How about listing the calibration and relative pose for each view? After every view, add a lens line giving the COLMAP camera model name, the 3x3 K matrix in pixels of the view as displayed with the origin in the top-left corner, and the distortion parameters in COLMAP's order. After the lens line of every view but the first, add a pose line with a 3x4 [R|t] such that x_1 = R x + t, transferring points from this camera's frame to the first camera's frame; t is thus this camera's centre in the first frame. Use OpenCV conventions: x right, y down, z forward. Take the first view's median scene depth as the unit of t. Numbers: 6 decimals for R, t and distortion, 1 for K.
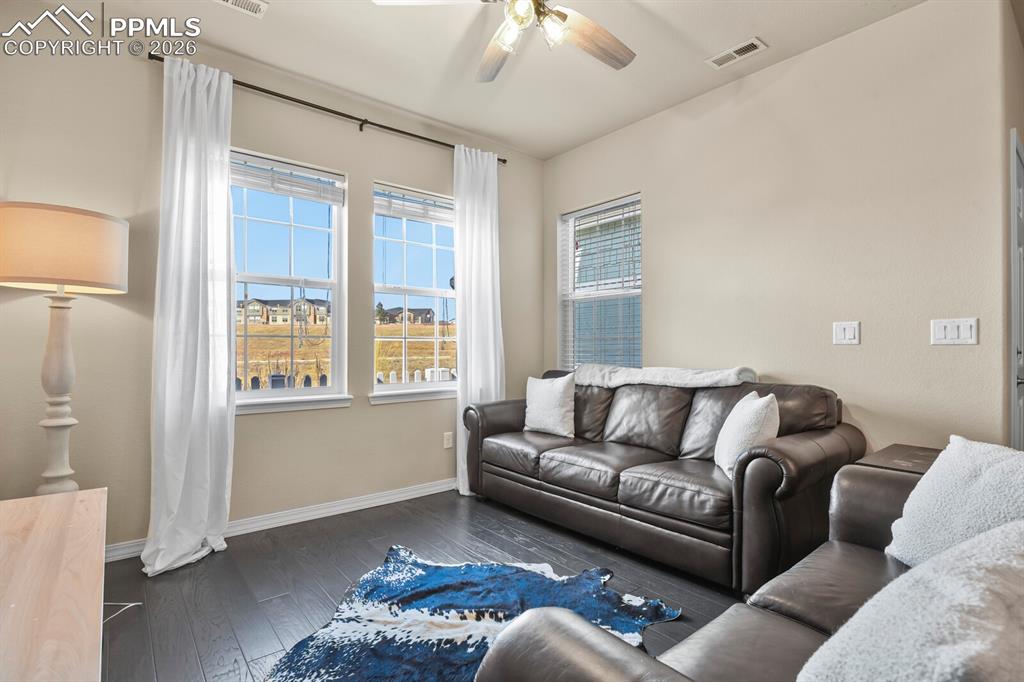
lens RADIAL K [[495.4, 0, 514.0], [0, 495.4, 345.6], [0, 0, 1]] dist [-0.001624, -0.001545]
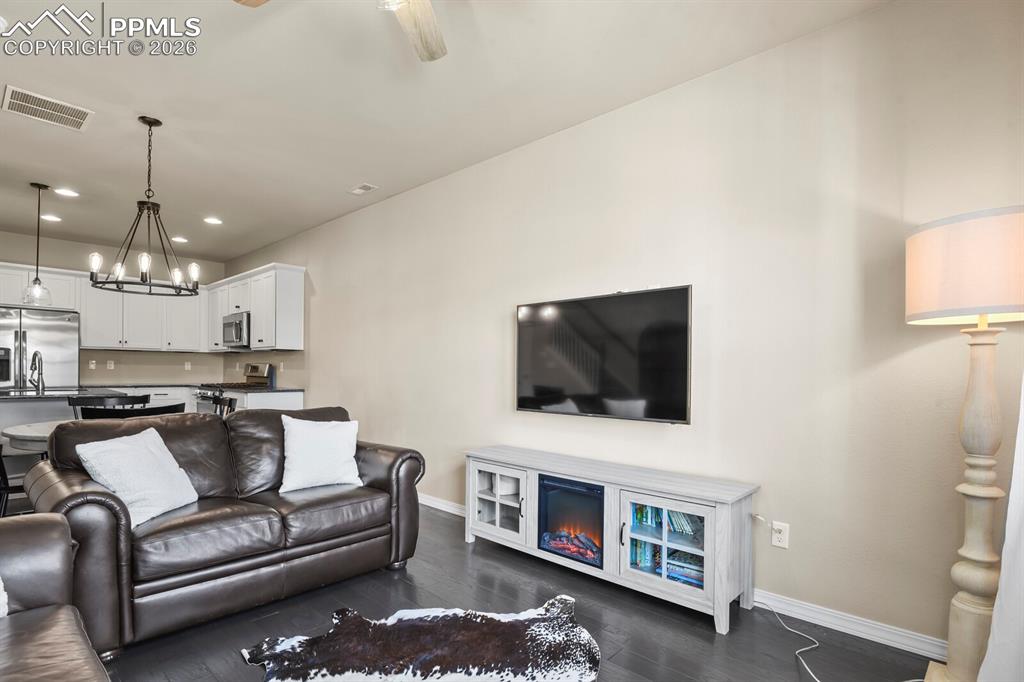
lens RADIAL K [[509.7, 0, 519.9], [0, 509.7, 375.5], [0, 0, 1]] dist [-0.017108, -0.000281]
pose [[-0.989739, -0.010305, -0.142513, -0.068905], [-0.011077, 0.999928, 0.004624, -0.018691], [0.142455, 0.006155, -0.989782, 1.405505]]
